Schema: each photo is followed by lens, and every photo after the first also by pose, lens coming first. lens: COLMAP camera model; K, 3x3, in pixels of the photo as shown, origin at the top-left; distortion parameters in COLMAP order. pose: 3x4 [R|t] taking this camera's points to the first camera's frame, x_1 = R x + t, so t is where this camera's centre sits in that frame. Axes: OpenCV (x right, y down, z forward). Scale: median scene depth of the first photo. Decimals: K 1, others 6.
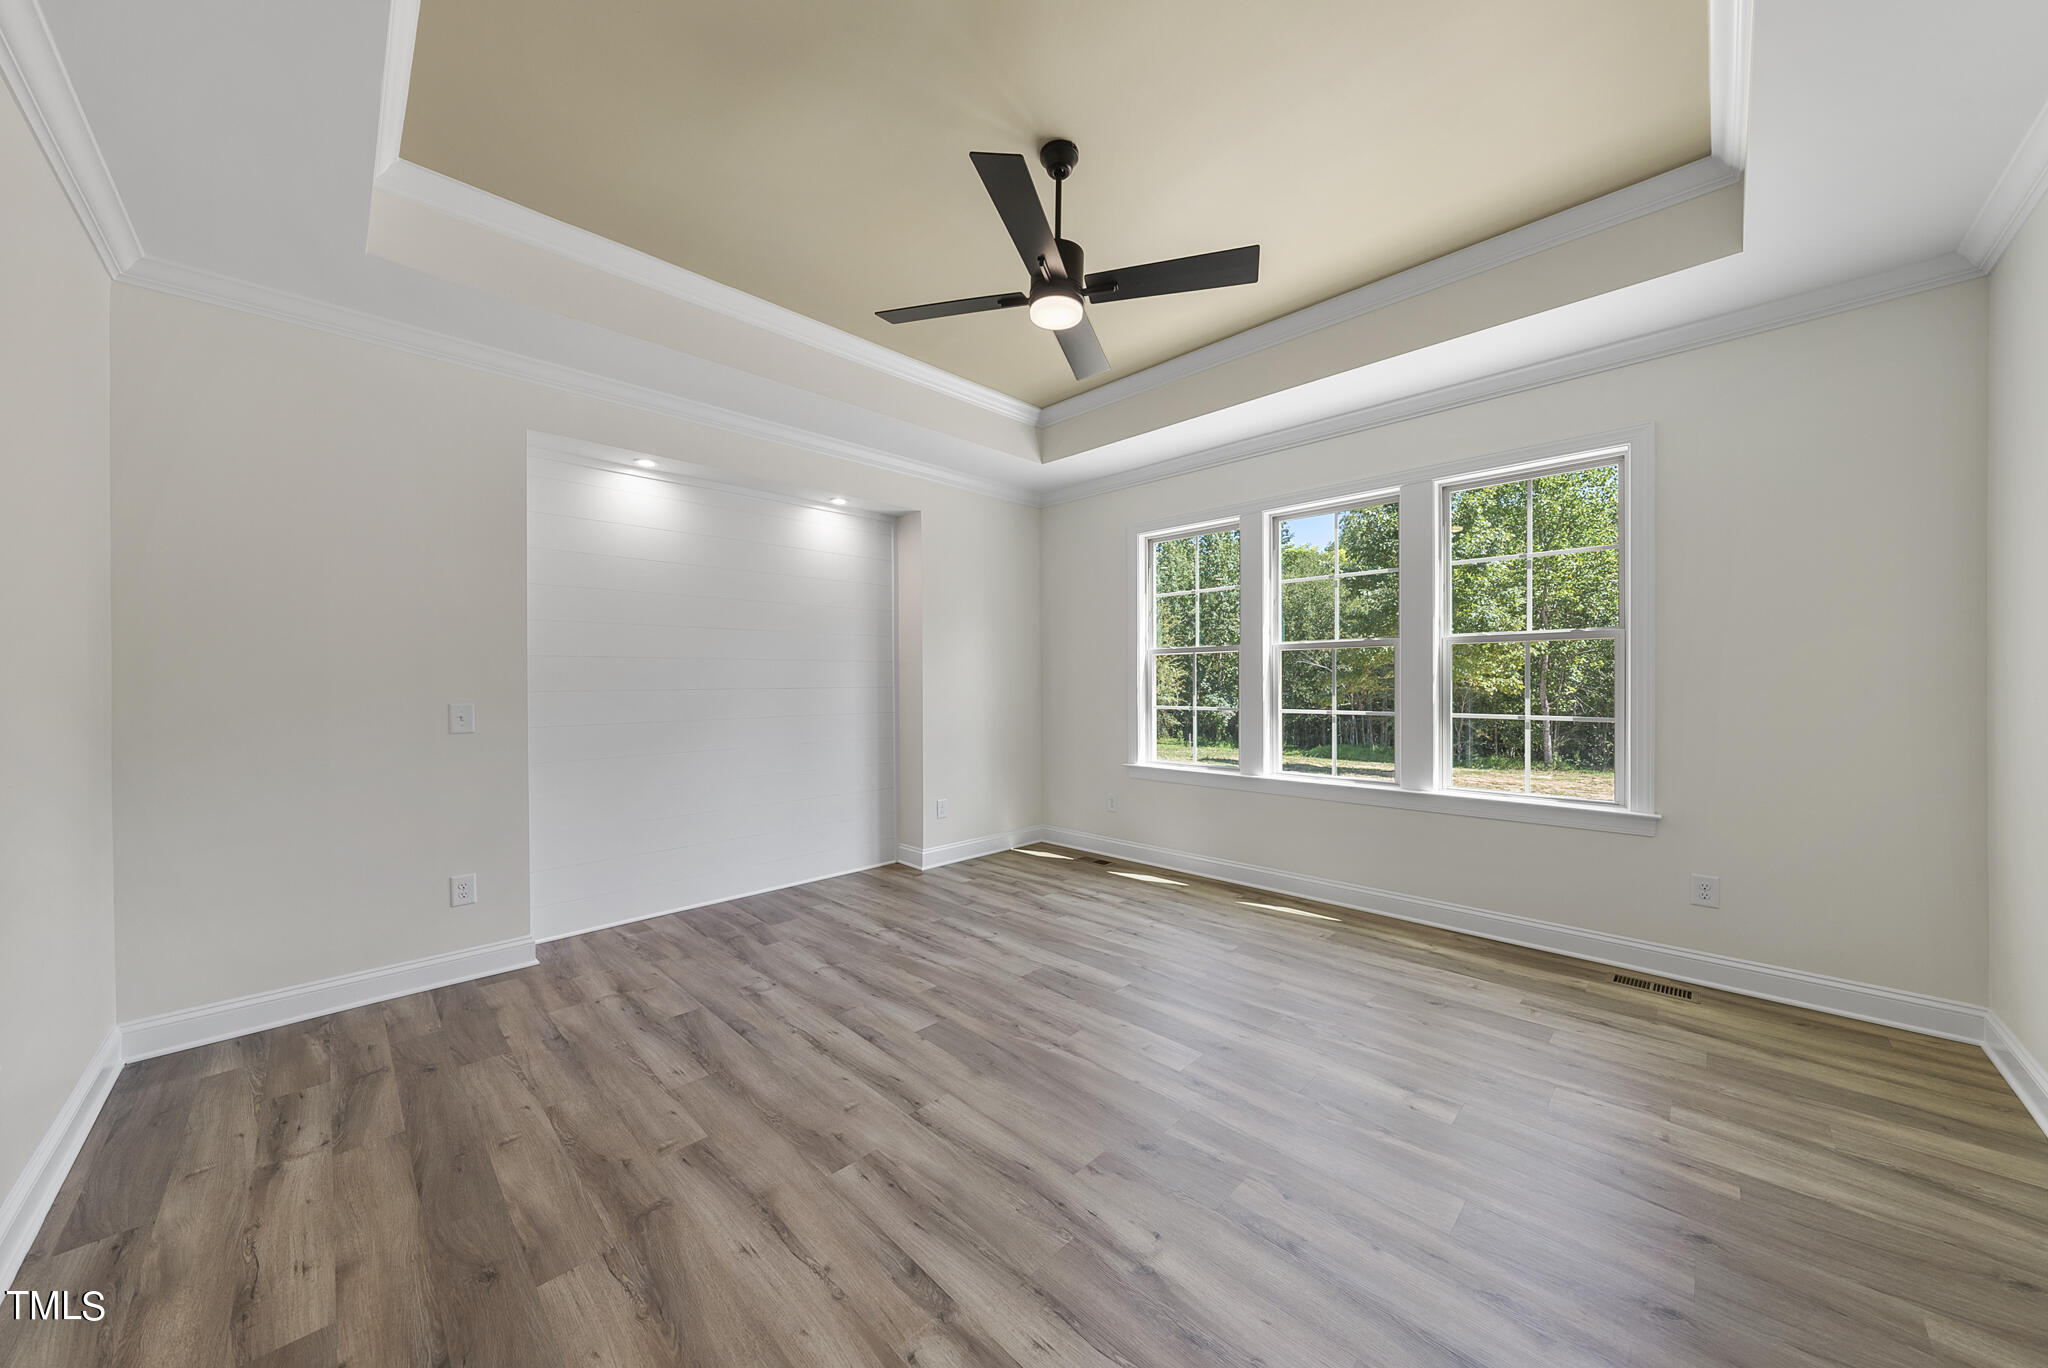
lens RADIAL K [[696.2, 0, 1009.3], [0, 696.2, 684.7], [0, 0, 1]] dist [-0.001218, -0.000406]
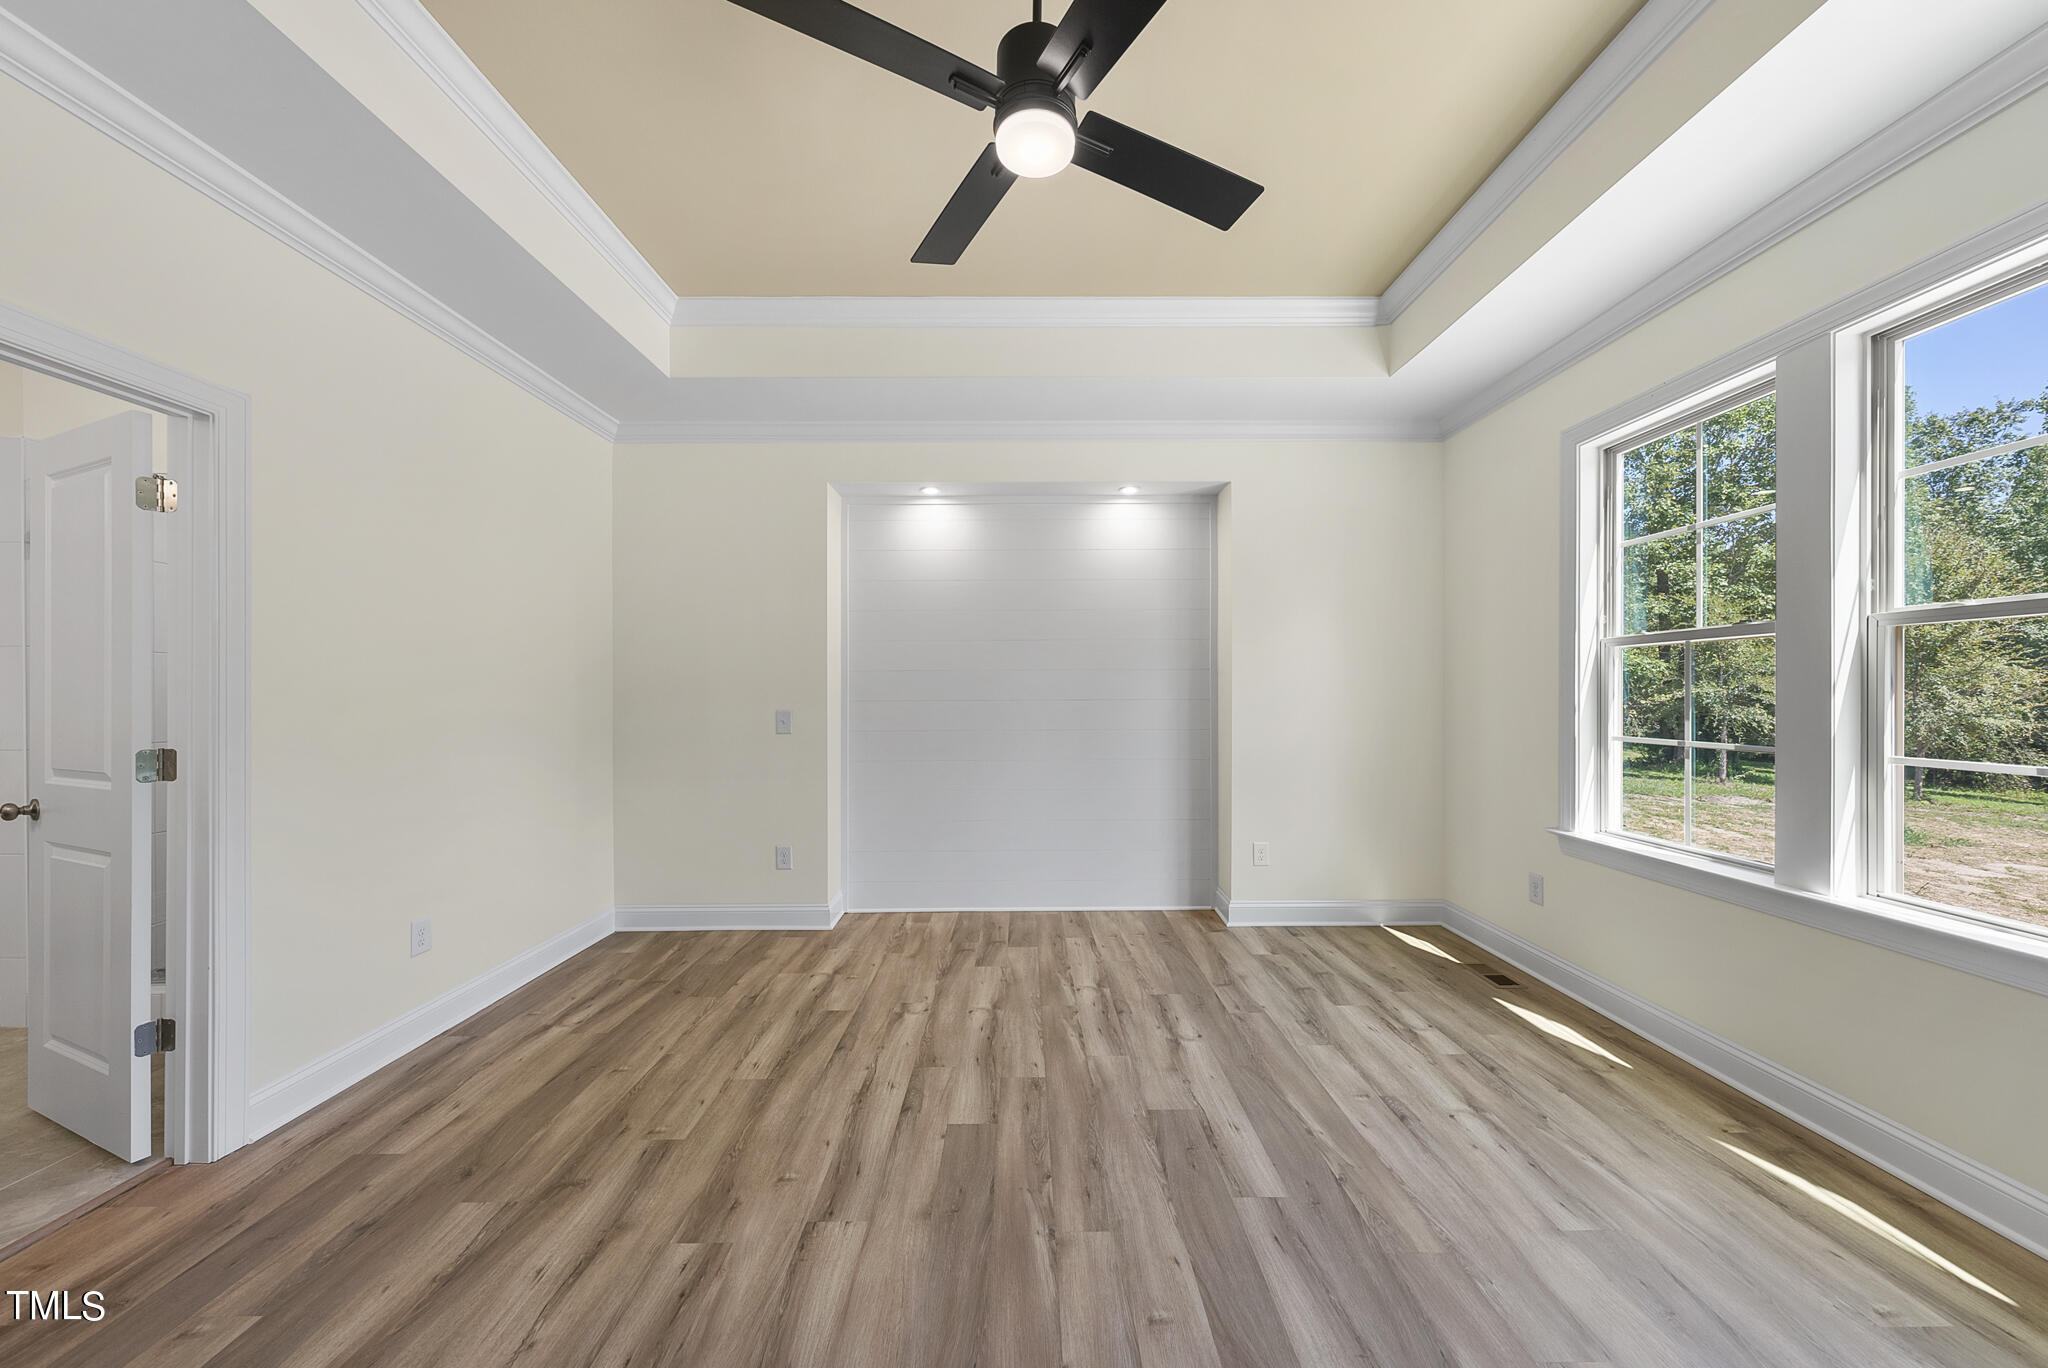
lens RADIAL K [[696.2, 0, 1029.3], [0, 696.2, 693.0], [0, 0, 1]] dist [-0.001218, -0.000406]
pose [[0.722171, 0.003062, -0.691708, 0.354043], [-0.004122, 0.999991, 0.000122, -0.004051], [0.691702, 0.002763, 0.722177, 0.340770]]
